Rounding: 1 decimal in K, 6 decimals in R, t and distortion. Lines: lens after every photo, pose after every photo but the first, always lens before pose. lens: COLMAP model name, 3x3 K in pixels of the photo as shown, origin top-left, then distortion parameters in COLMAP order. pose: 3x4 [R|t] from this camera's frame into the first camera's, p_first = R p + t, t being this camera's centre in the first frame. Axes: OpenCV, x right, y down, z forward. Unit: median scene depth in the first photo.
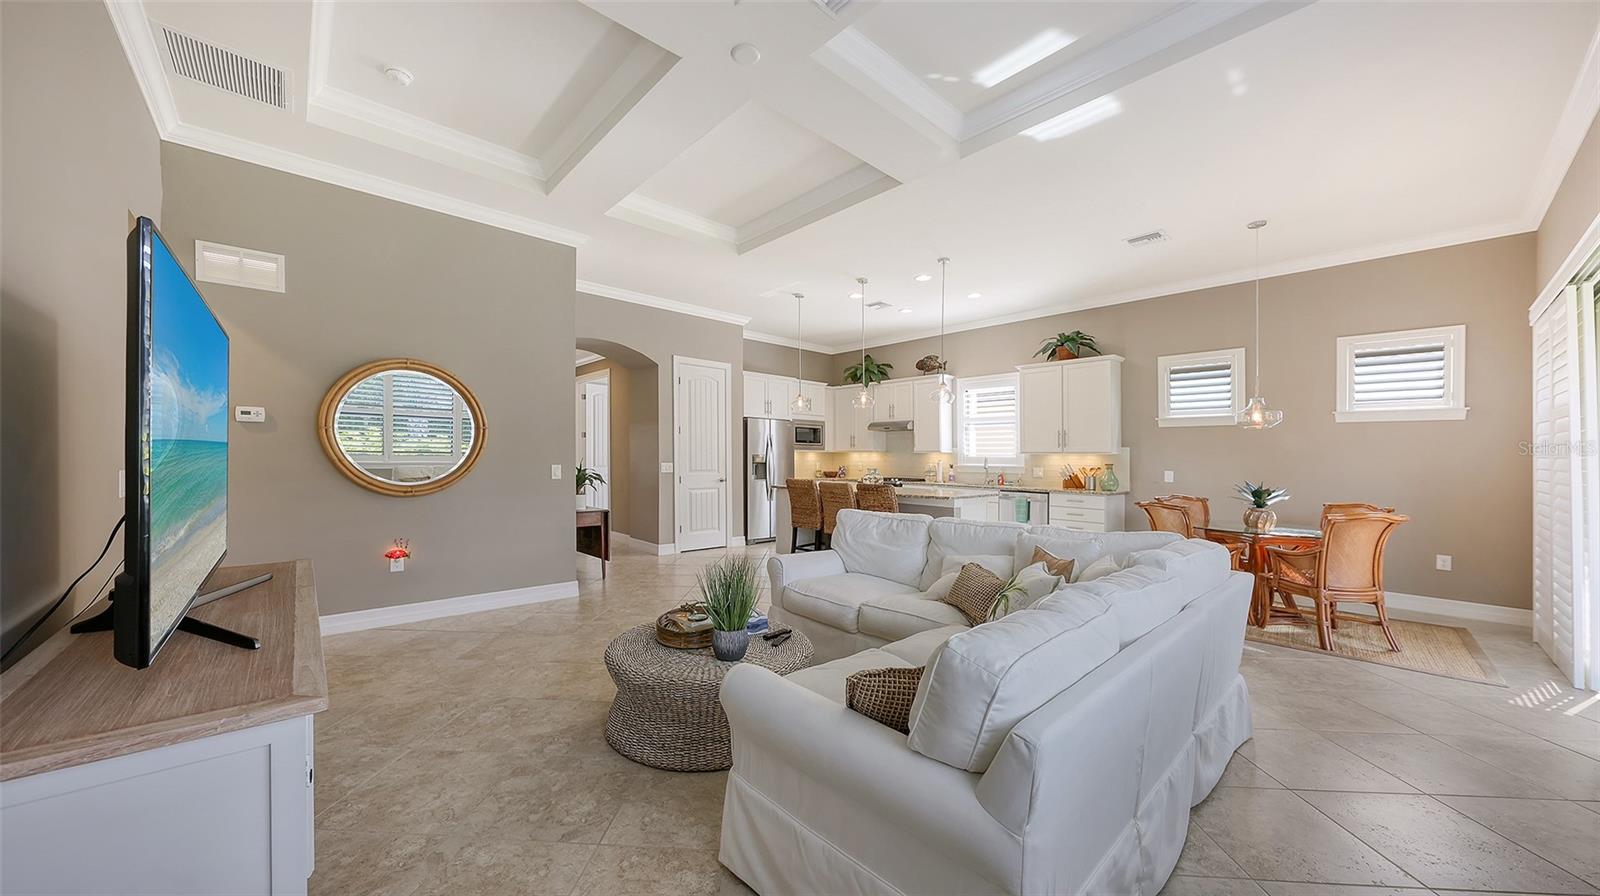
lens RADIAL K [[556.0, 0, 796.4], [0, 556.0, 442.7], [0, 0, 1]] dist [0.003252, -0.000341]
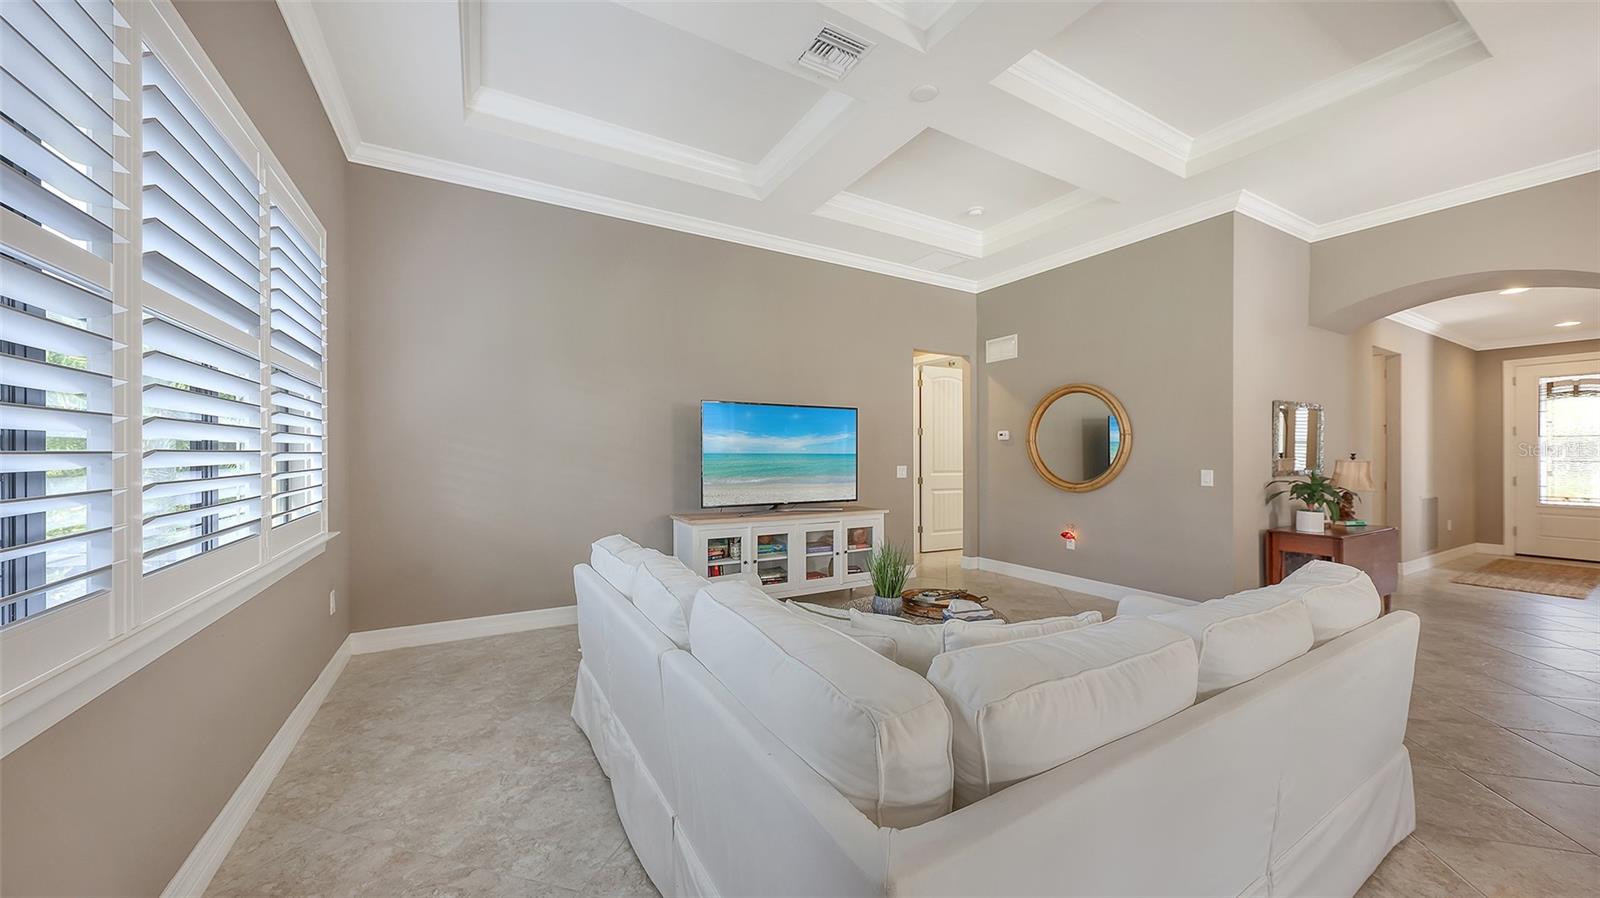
lens RADIAL K [[556.0, 0, 796.3], [0, 556.0, 463.0], [0, 0, 1]] dist [0.003252, -0.000341]
pose [[-0.201564, 0.004677, -0.979464, 0.443357], [0.023260, 0.999729, -0.000013, 0.009909], [0.979199, -0.022785, -0.201618, 0.412772]]
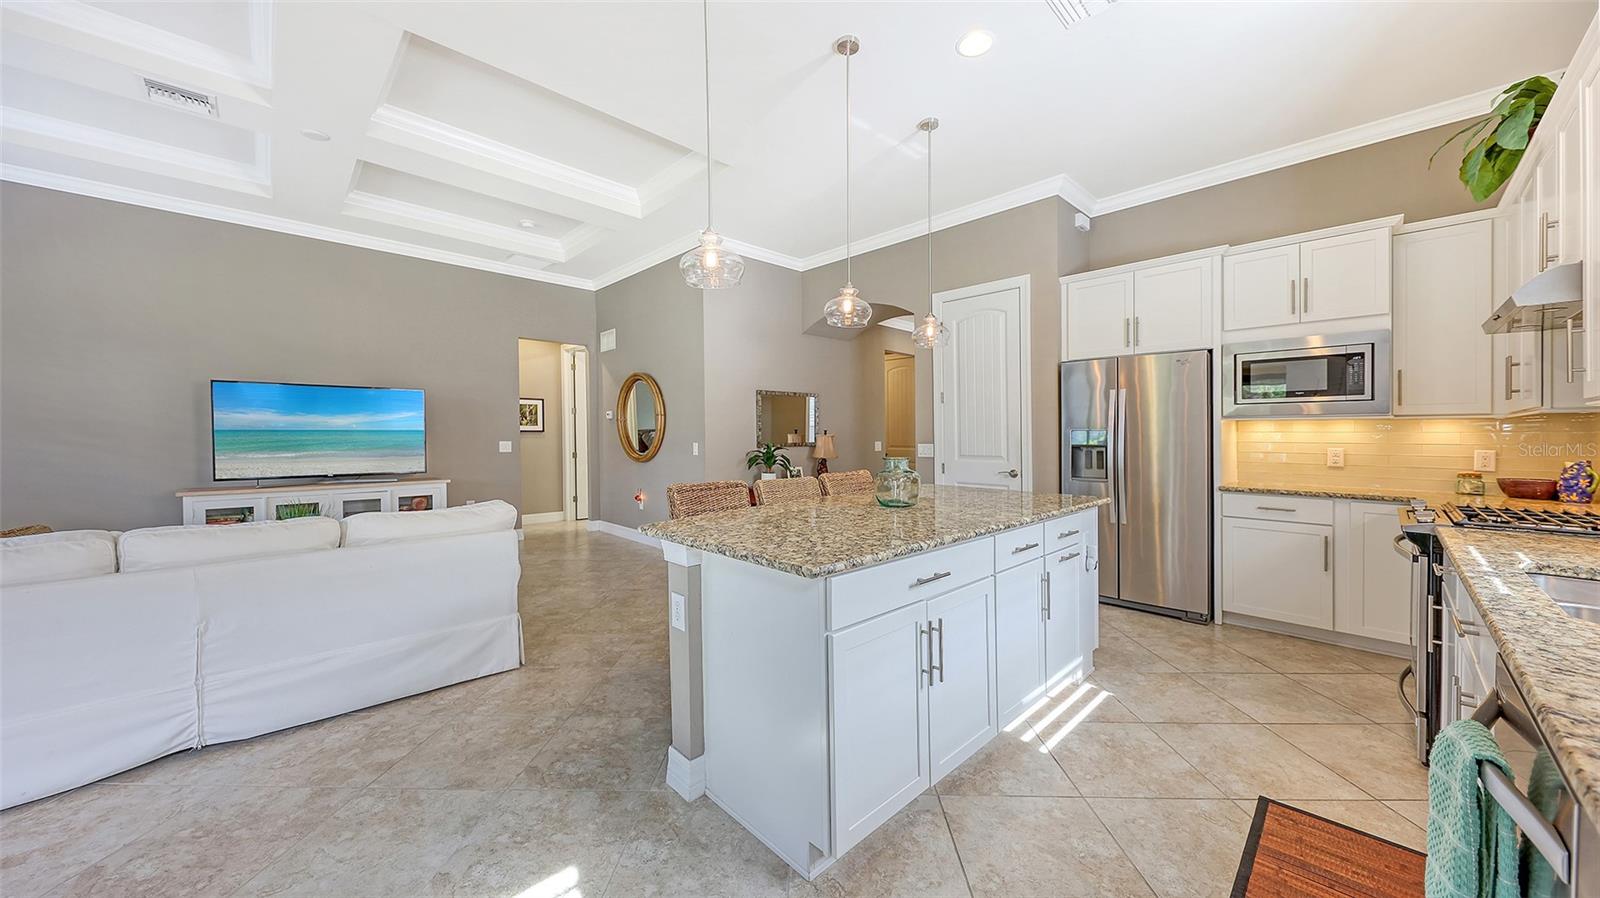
lens RADIAL K [[556.0, 0, 806.1], [0, 556.0, 441.9], [0, 0, 1]] dist [0.003252, -0.000341]
pose [[0.037654, 0.005201, -0.999277, 0.561293], [0.026786, 0.999622, 0.006212, 0.027909], [0.998932, -0.027000, 0.037500, 0.912444]]
